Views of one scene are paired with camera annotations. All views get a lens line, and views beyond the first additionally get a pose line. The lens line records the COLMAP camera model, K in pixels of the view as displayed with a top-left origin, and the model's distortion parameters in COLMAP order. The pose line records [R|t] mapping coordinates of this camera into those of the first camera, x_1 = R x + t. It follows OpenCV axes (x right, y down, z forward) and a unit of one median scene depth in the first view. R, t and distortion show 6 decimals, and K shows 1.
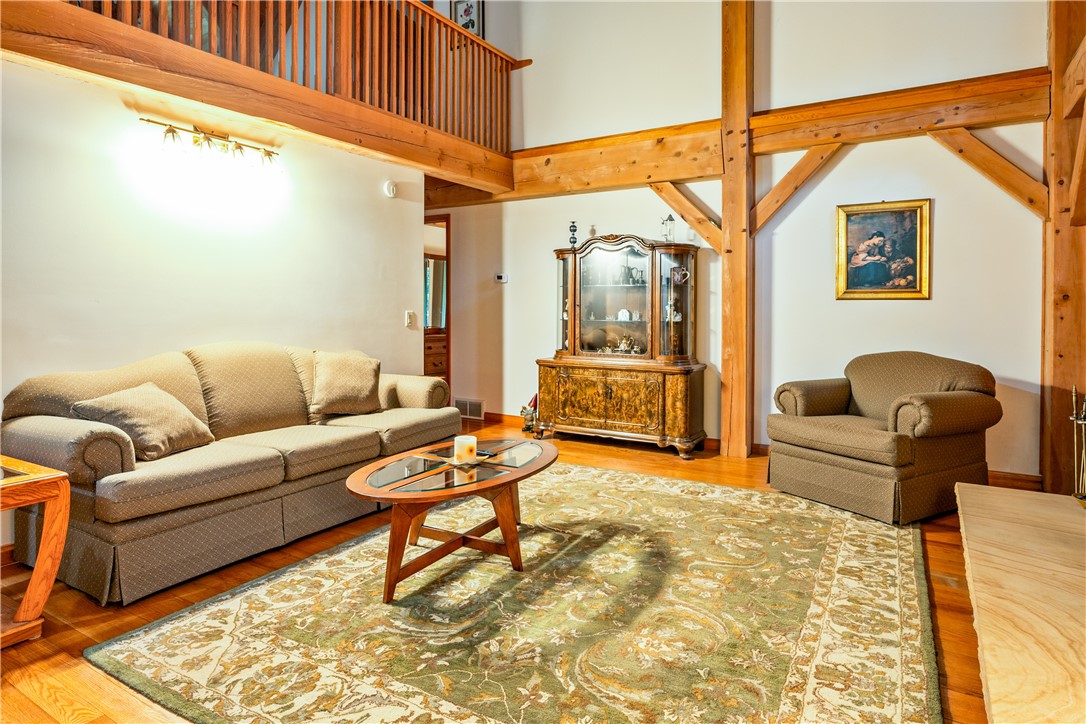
lens RADIAL K [[618.1, 0, 549.9], [0, 618.1, 317.2], [0, 0, 1]] dist [-0.001517, -0.000577]
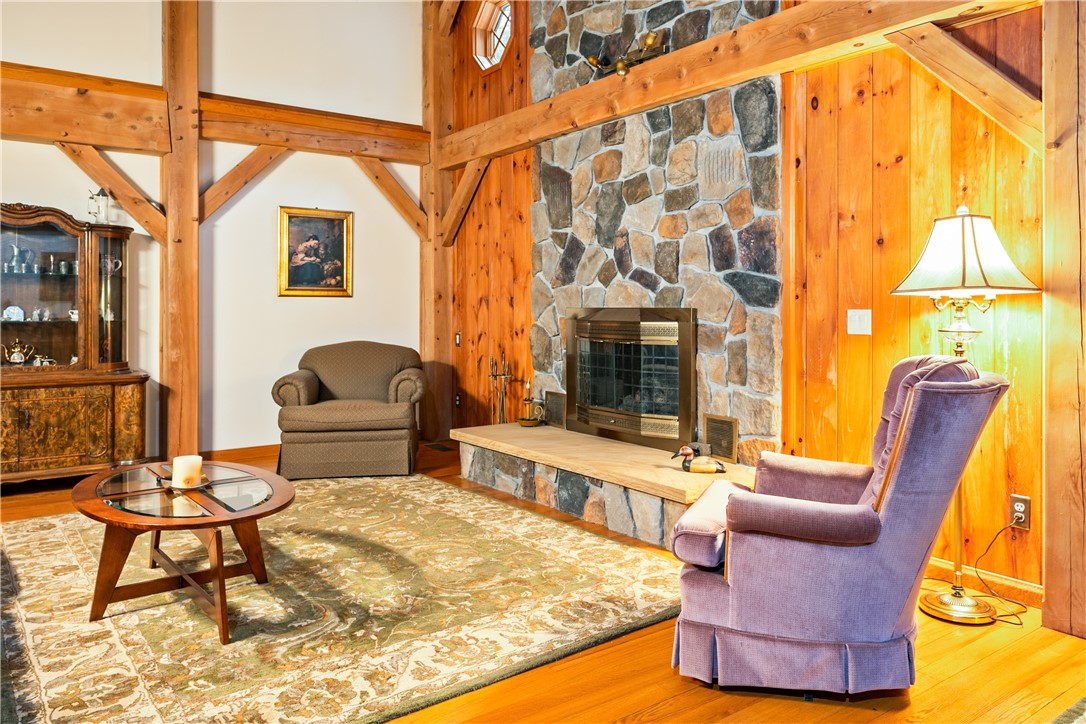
lens RADIAL K [[774.9, 0, 556.0], [0, 774.9, 314.3], [0, 0, 1]] dist [-0.004955, 0.000171]
pose [[0.370400, -0.011312, 0.928803, -0.659384], [0.013085, 0.999890, 0.006959, -0.001232], [-0.928780, 0.009576, 0.370508, 0.098071]]
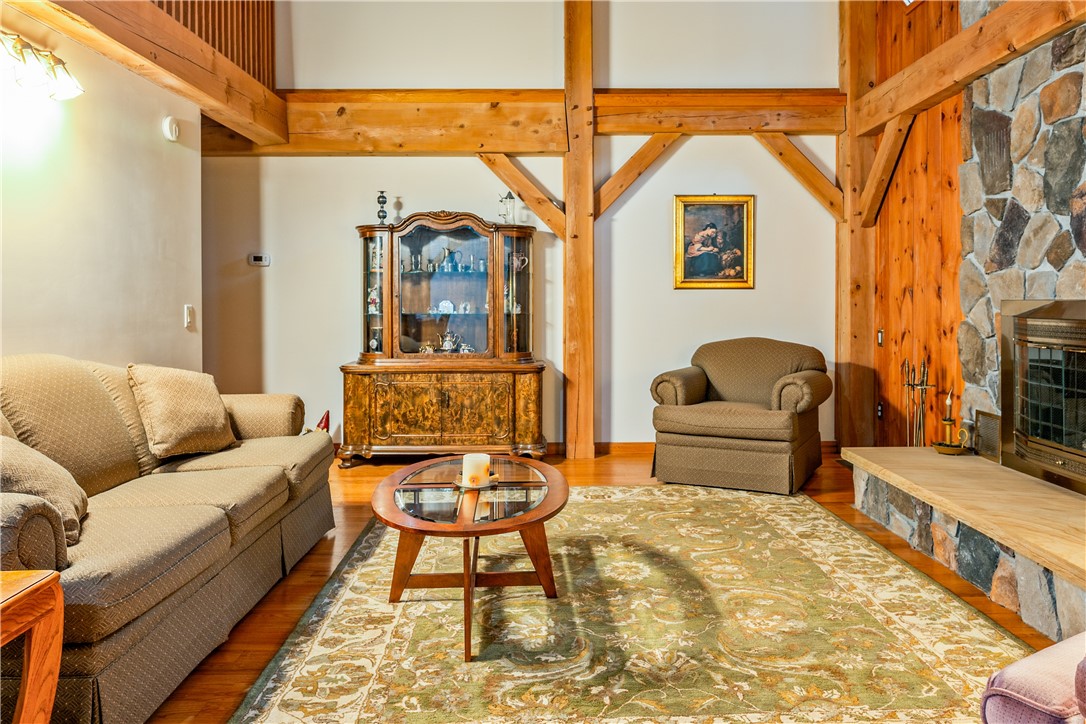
lens RADIAL K [[774.9, 0, 556.1], [0, 774.9, 316.0], [0, 0, 1]] dist [-0.004955, 0.000171]
pose [[0.846961, -0.018219, 0.531342, -0.421536], [0.014381, 0.999832, 0.011360, -0.001945], [-0.531460, -0.001980, 0.847081, 0.044797]]
